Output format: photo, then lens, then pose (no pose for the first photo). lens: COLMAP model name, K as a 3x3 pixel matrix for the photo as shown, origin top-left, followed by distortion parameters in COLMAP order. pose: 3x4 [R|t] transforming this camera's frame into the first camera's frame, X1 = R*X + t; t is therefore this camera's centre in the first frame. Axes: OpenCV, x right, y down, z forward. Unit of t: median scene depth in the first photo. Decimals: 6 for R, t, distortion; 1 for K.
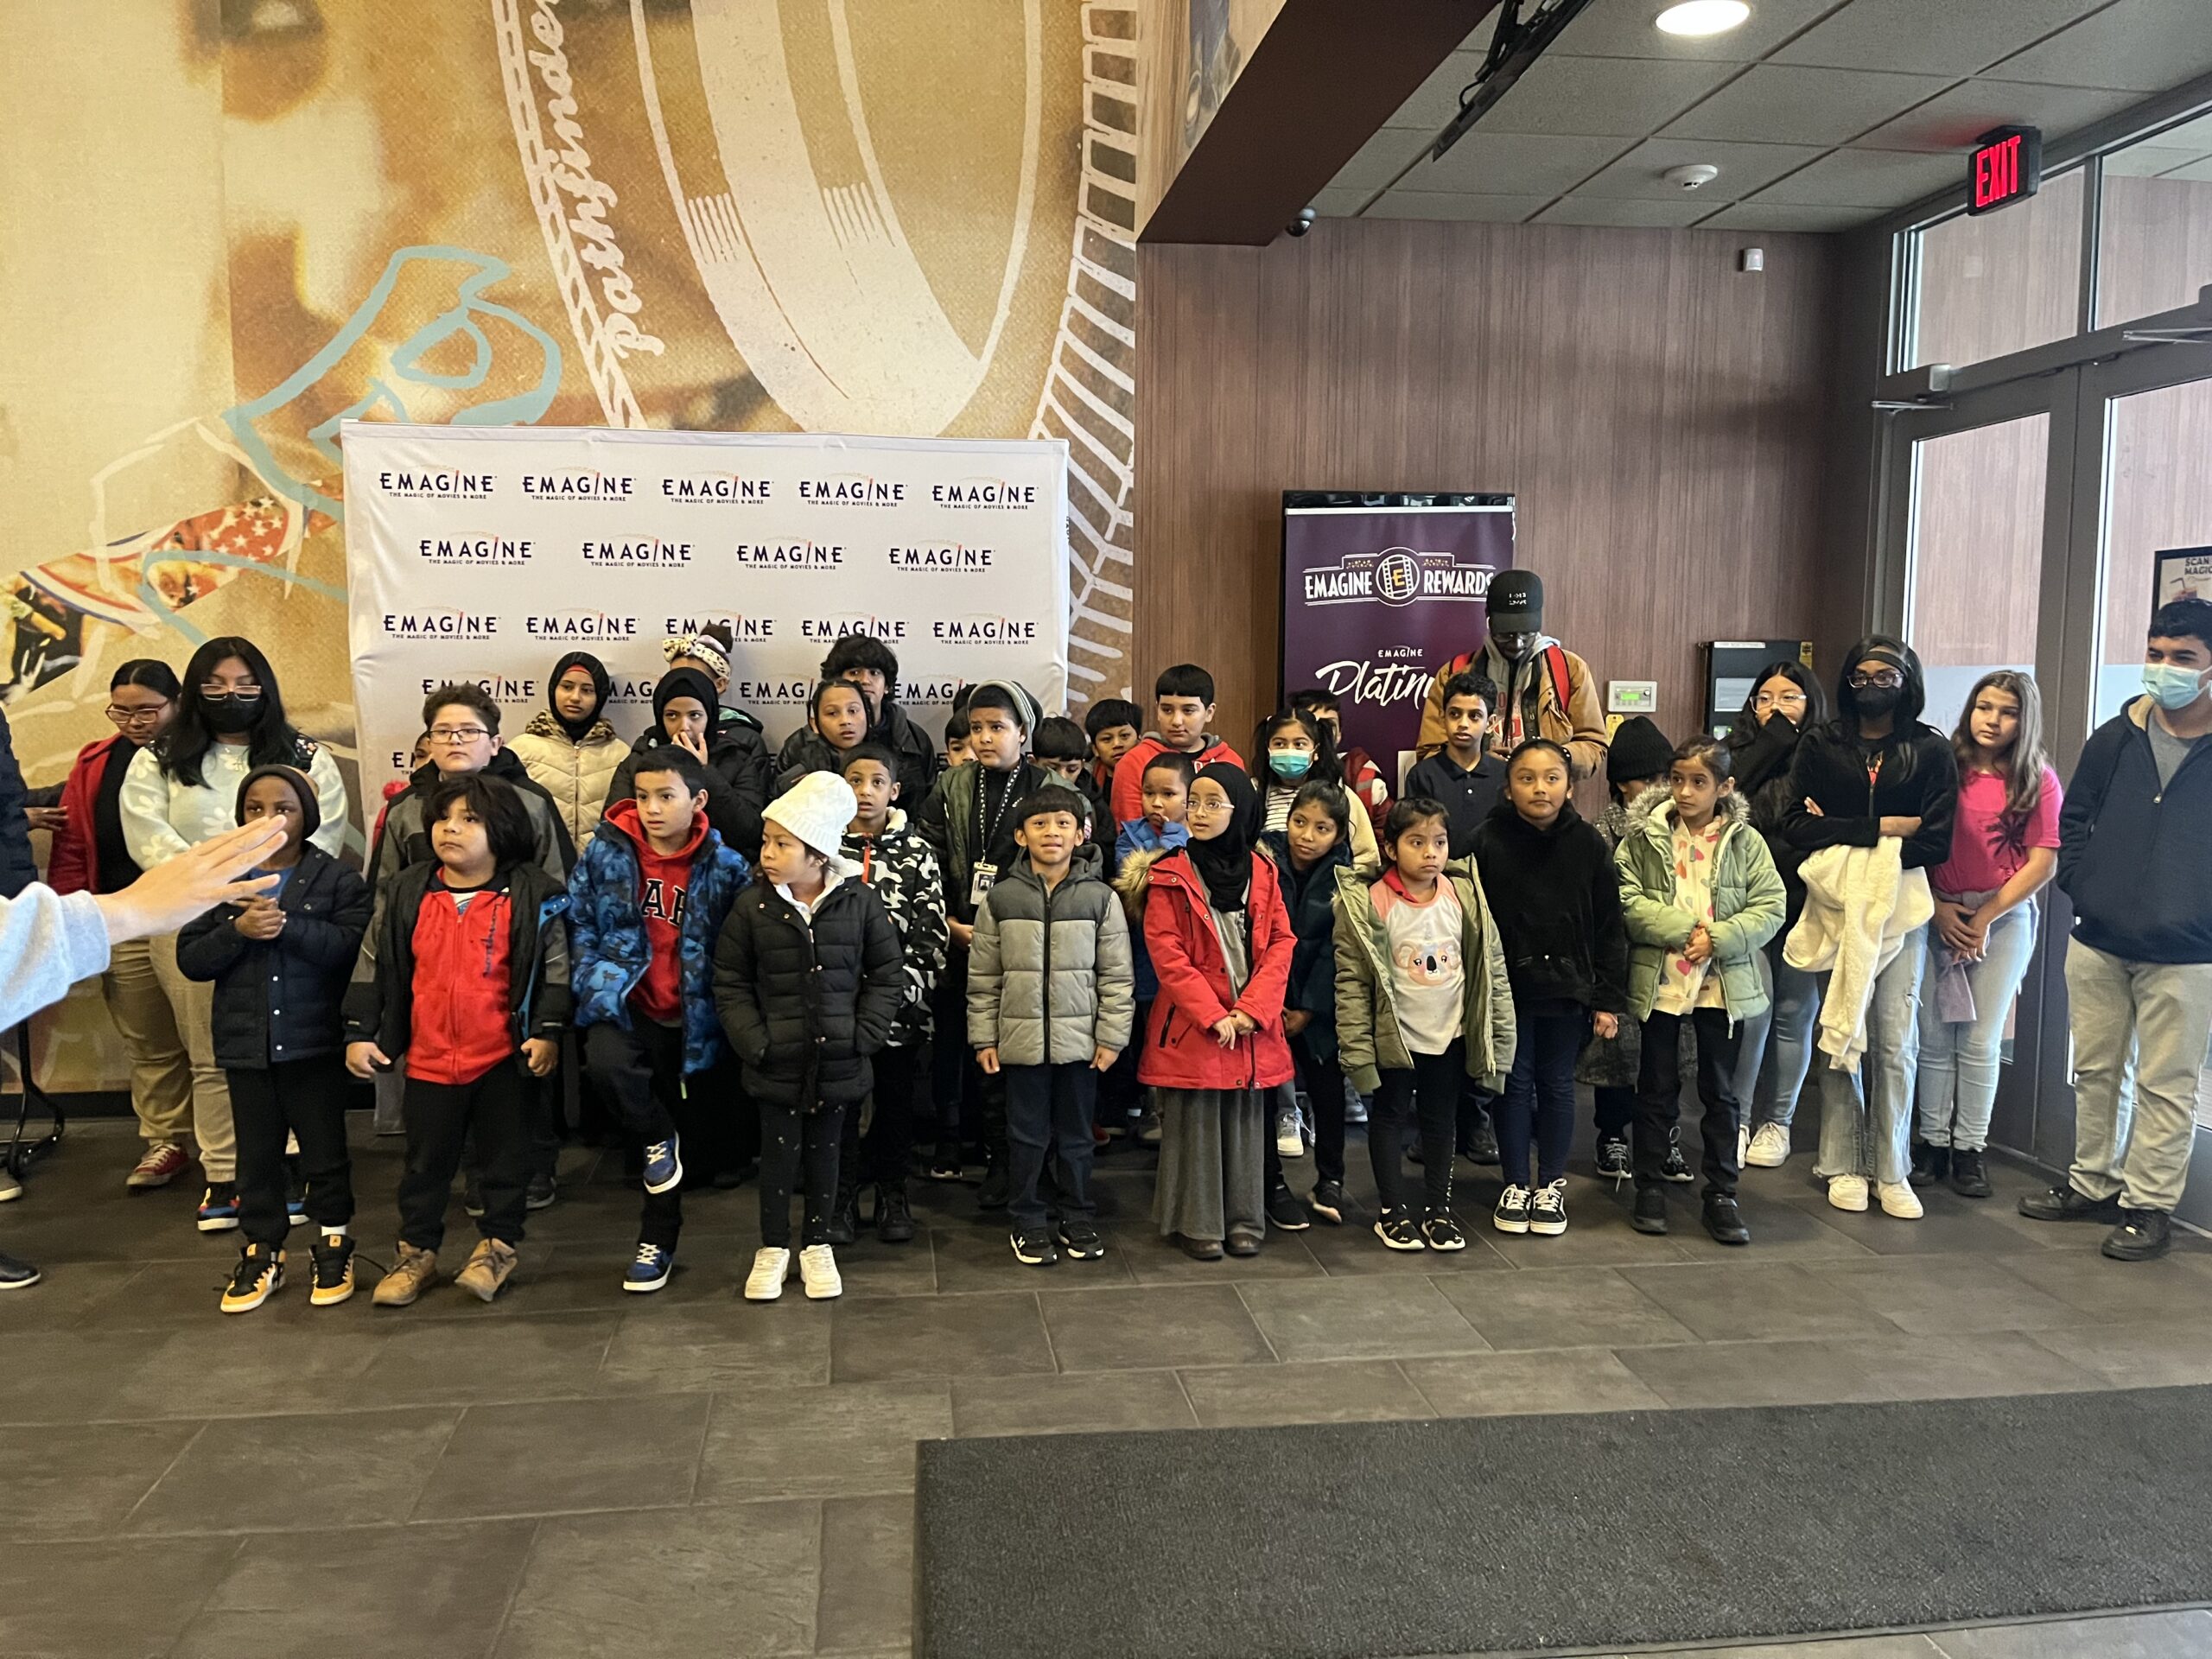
lens RADIAL K [[1677.1, 0, 1086.1], [0, 1677.1, 836.7], [0, 0, 1]] dist [0.056192, -0.073703]
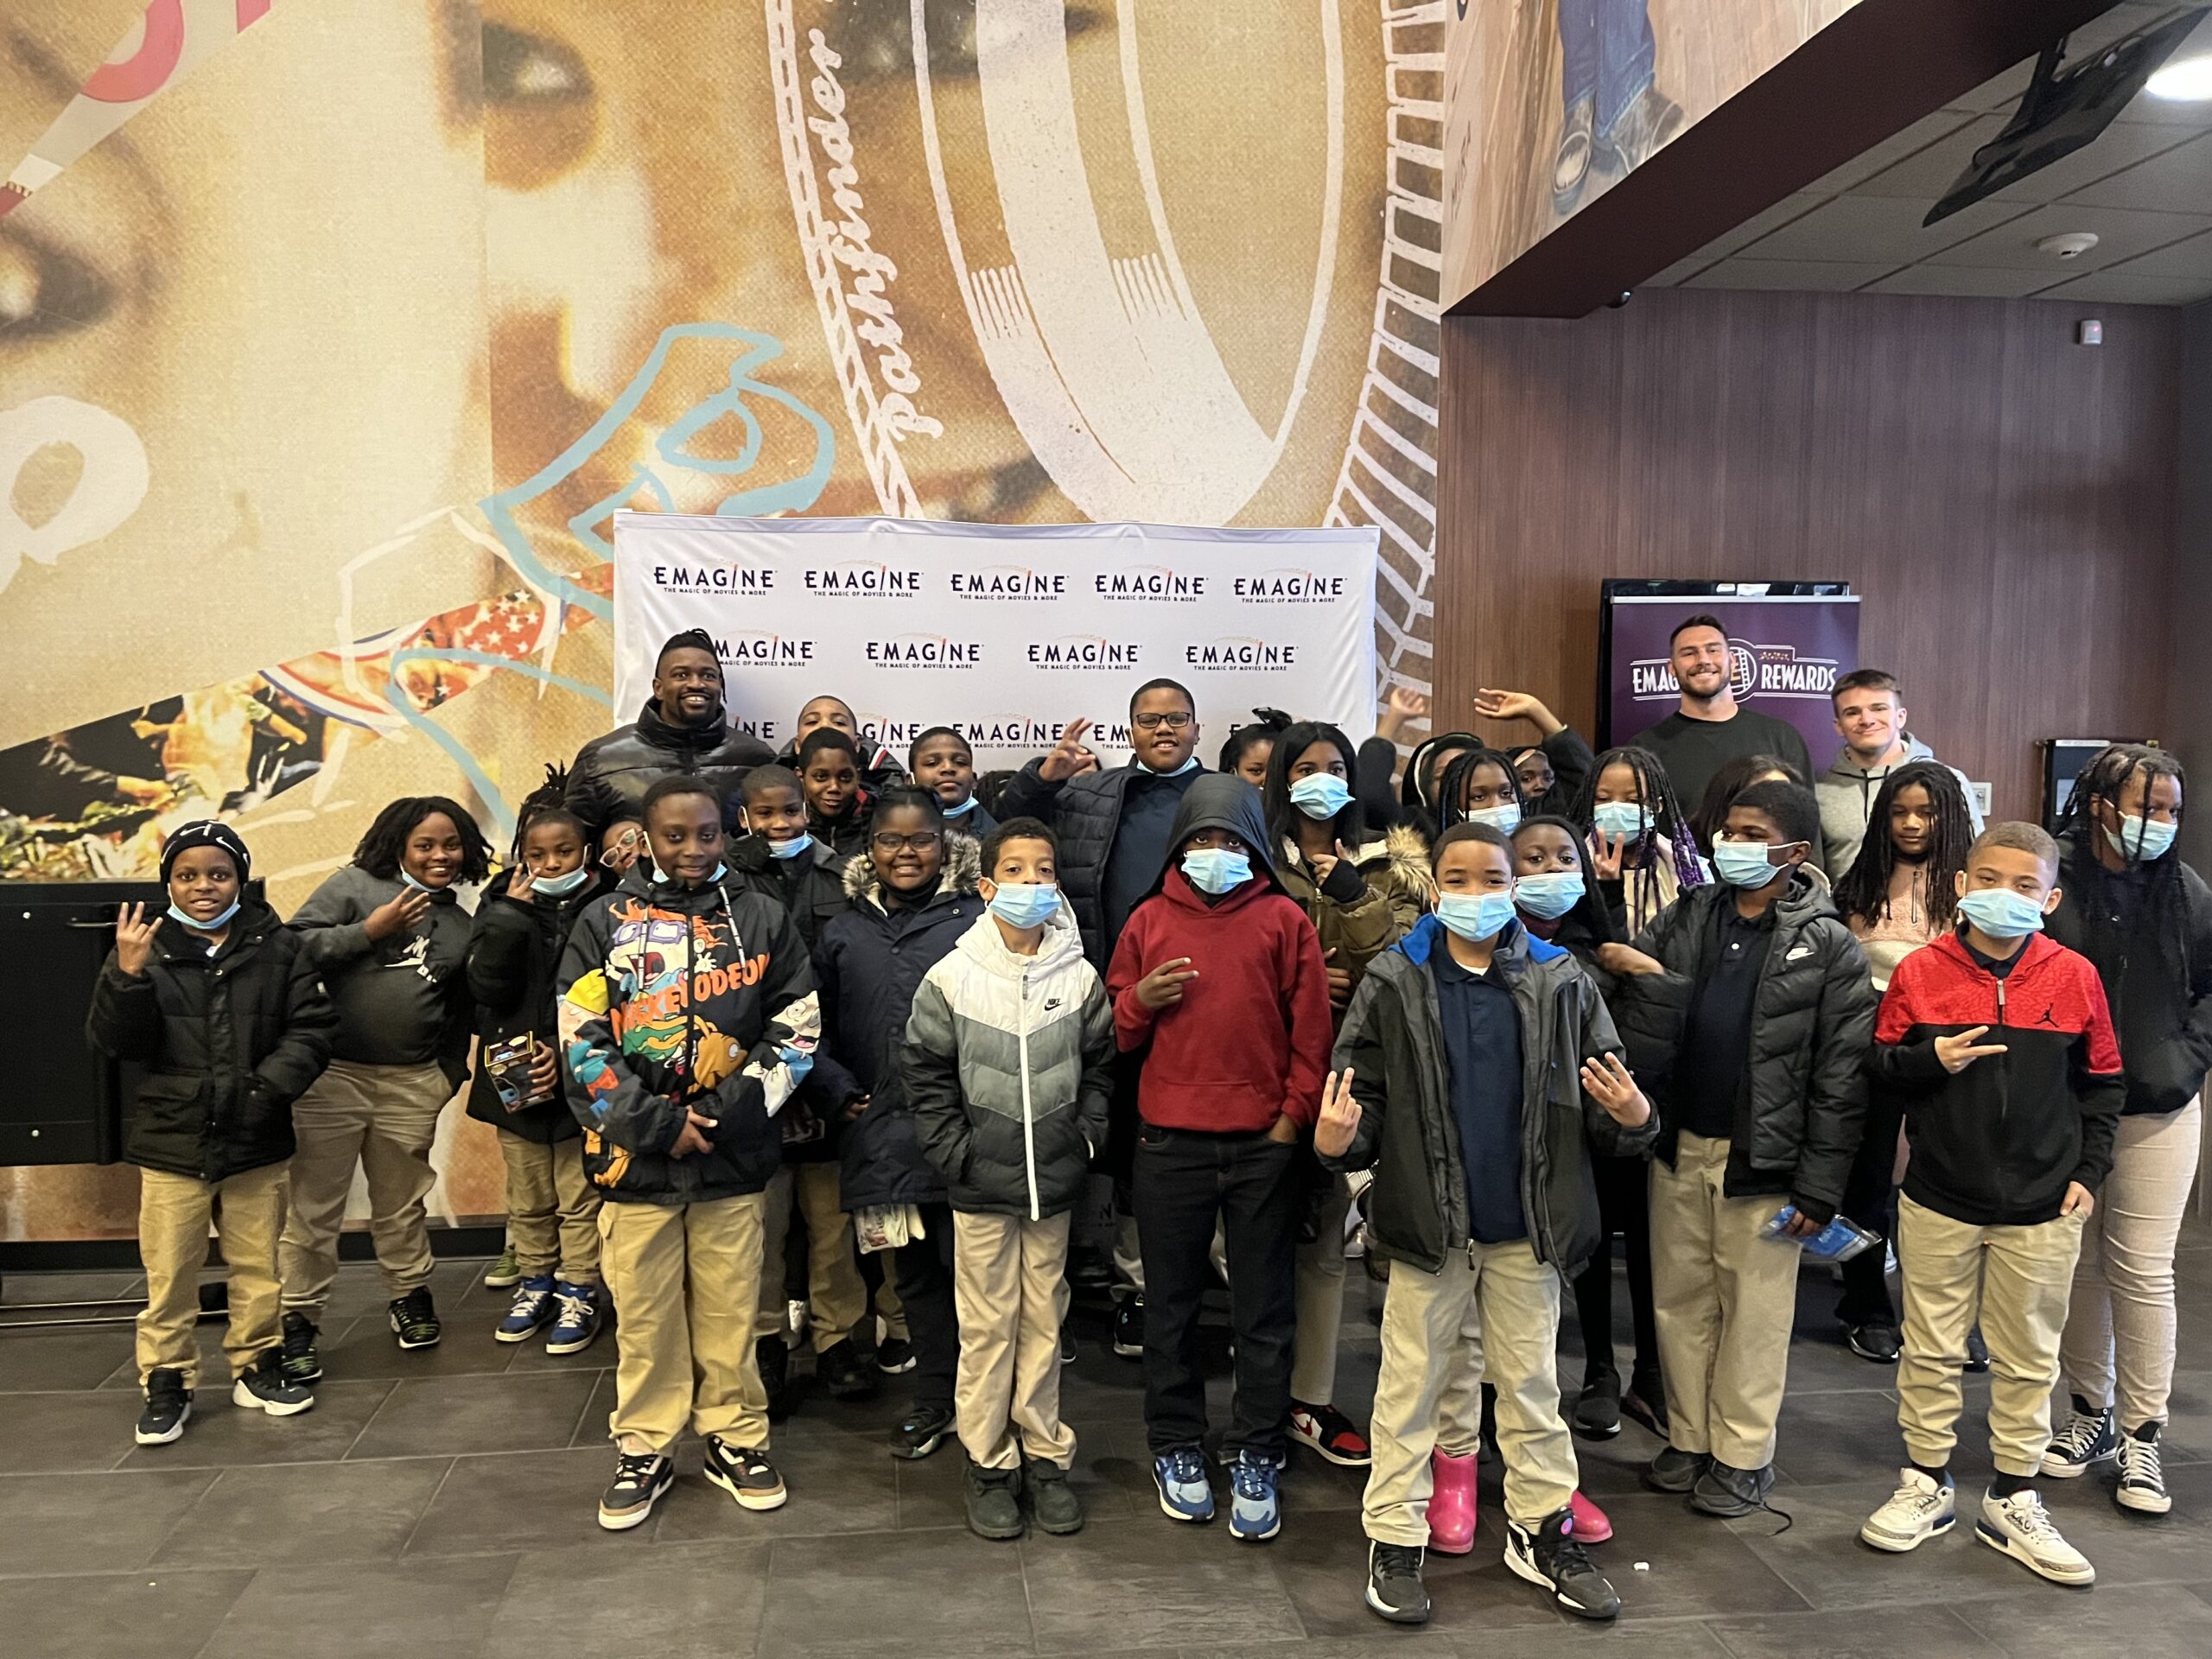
lens RADIAL K [[1677.1, 0, 1077.3], [0, 1677.1, 834.3], [0, 0, 1]] dist [0.056192, -0.073703]
pose [[0.999933, 0.000864, -0.011577, -0.166647], [-0.001274, 0.999372, -0.035411, -0.033874], [0.011539, 0.035423, 0.999306, 0.080295]]
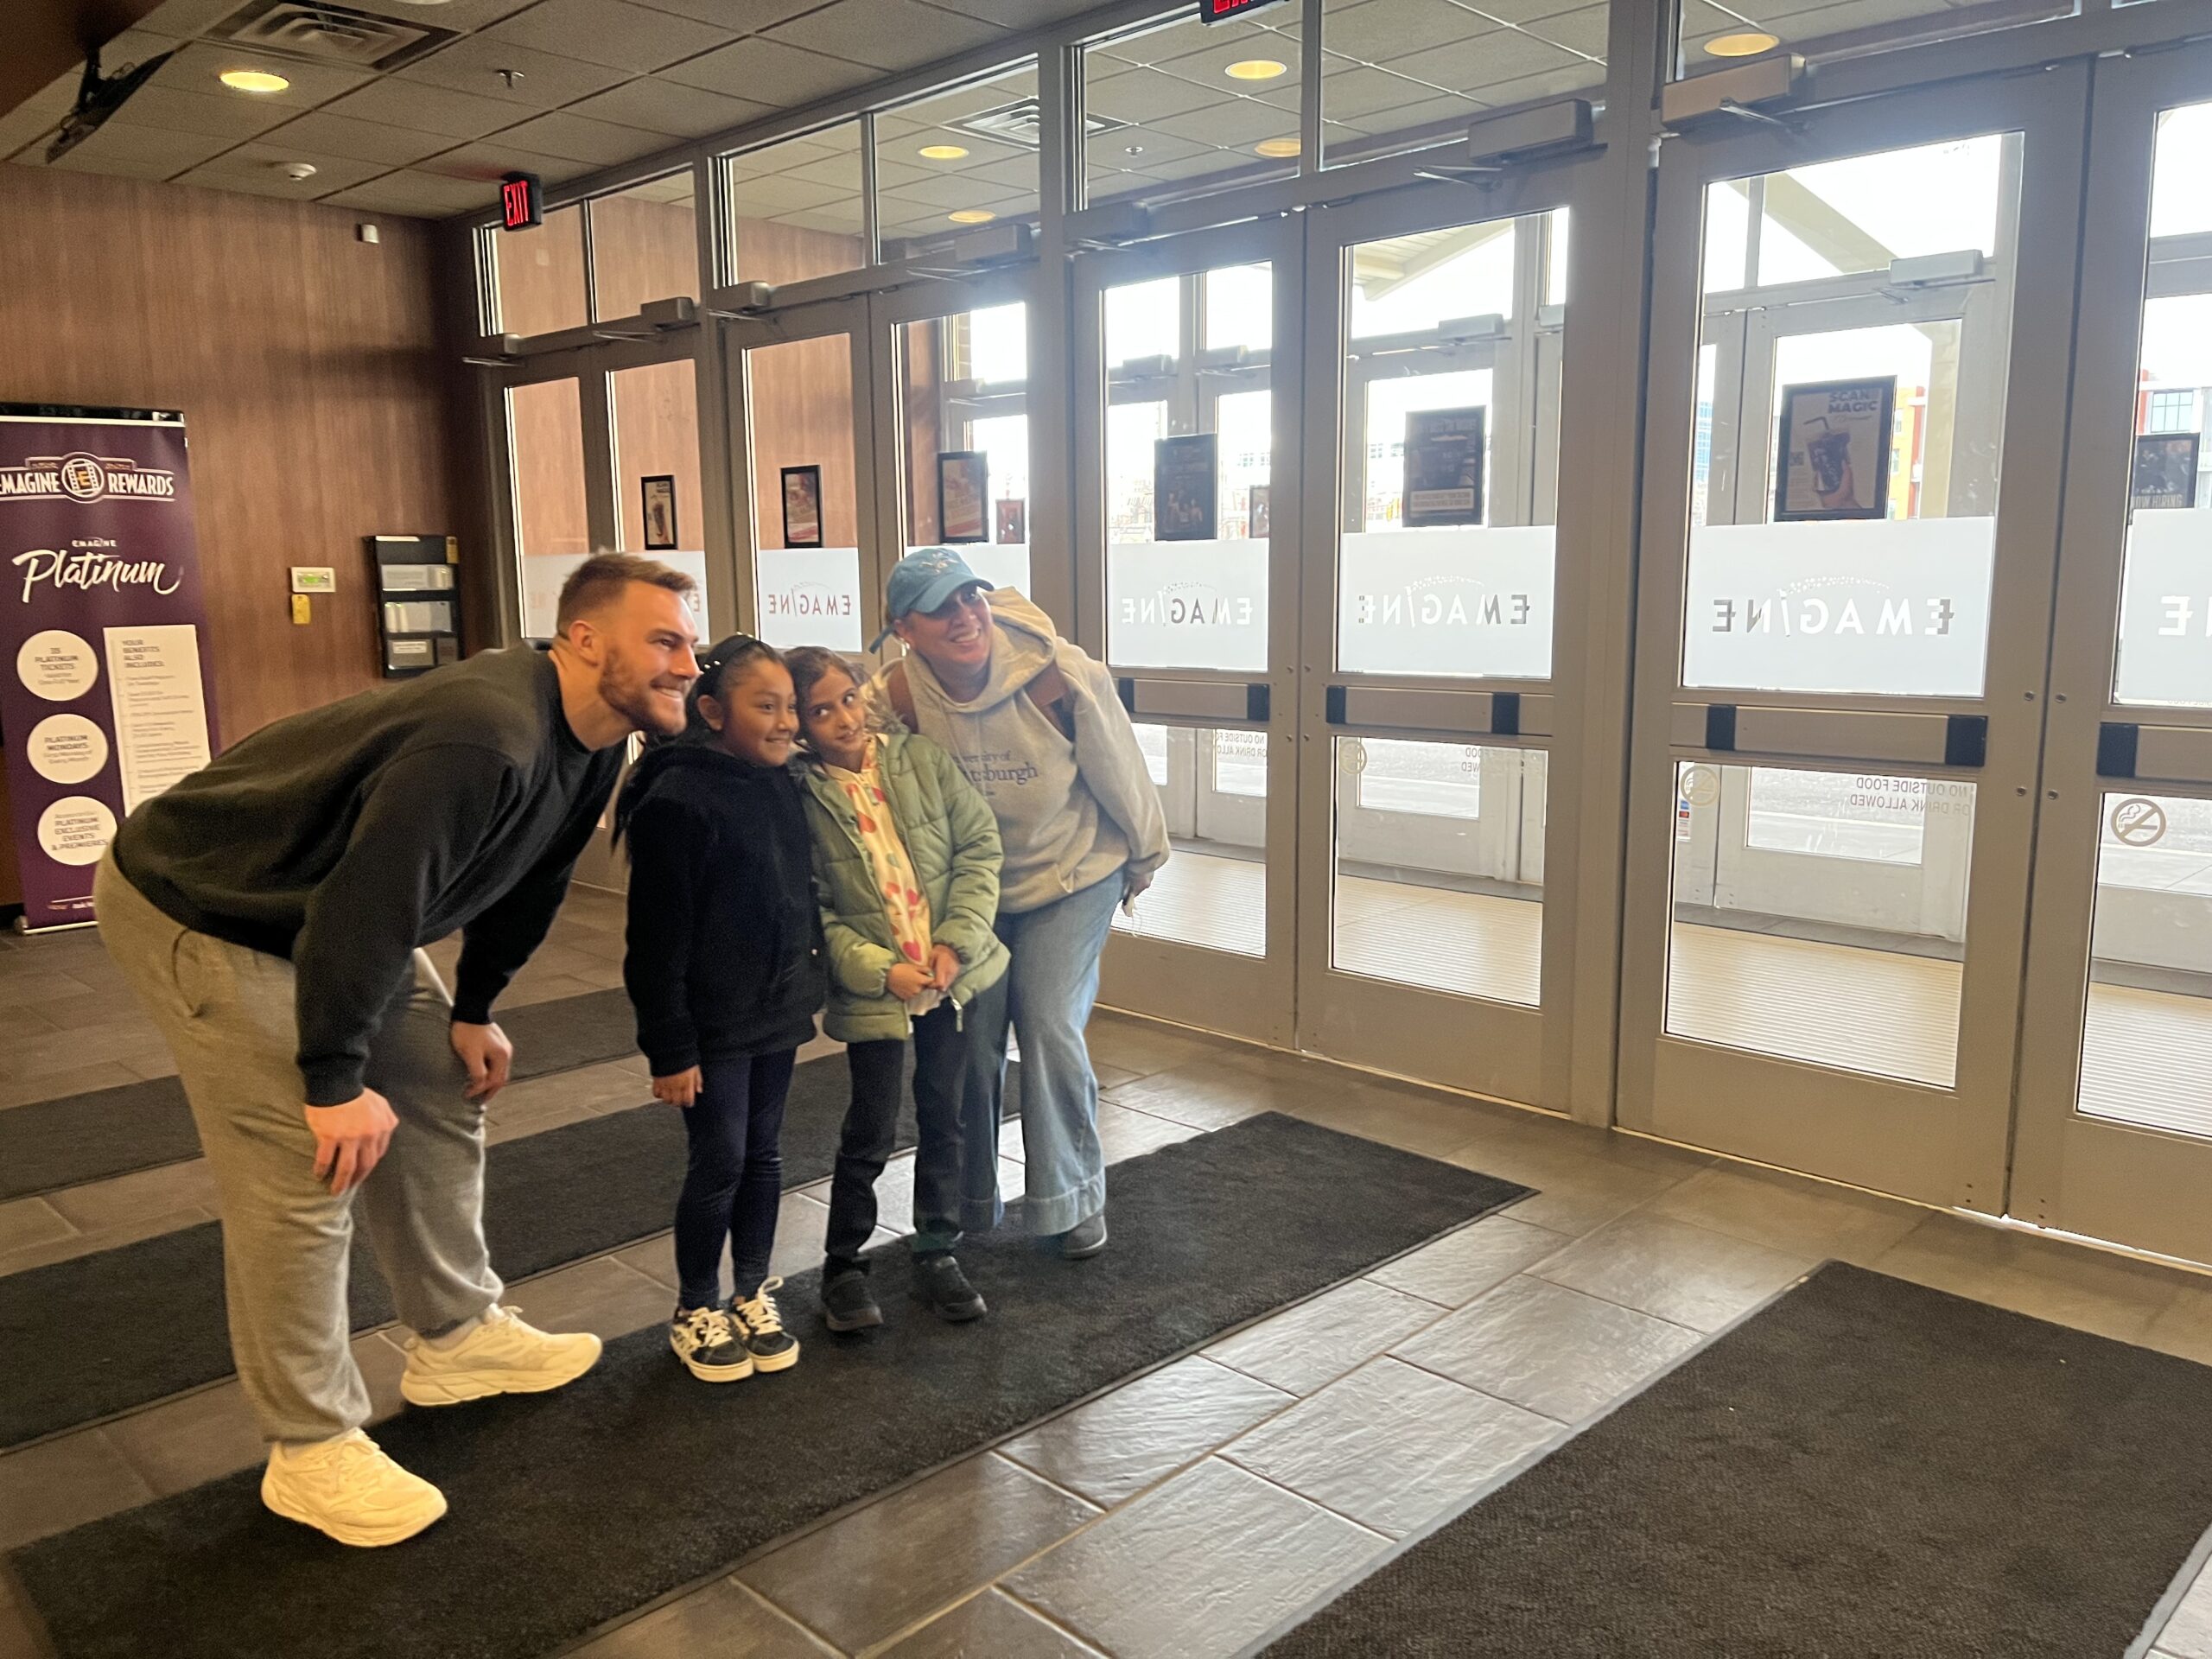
lens RADIAL K [[1677.1, 0, 1099.1], [0, 1677.1, 849.9], [0, 0, 1]] dist [0.056192, -0.073703]
pose [[0.784104, -0.113445, 0.610173, -0.008308], [0.070851, 0.993087, 0.093590, 0.044117], [-0.616572, -0.030153, 0.786721, -0.391444]]
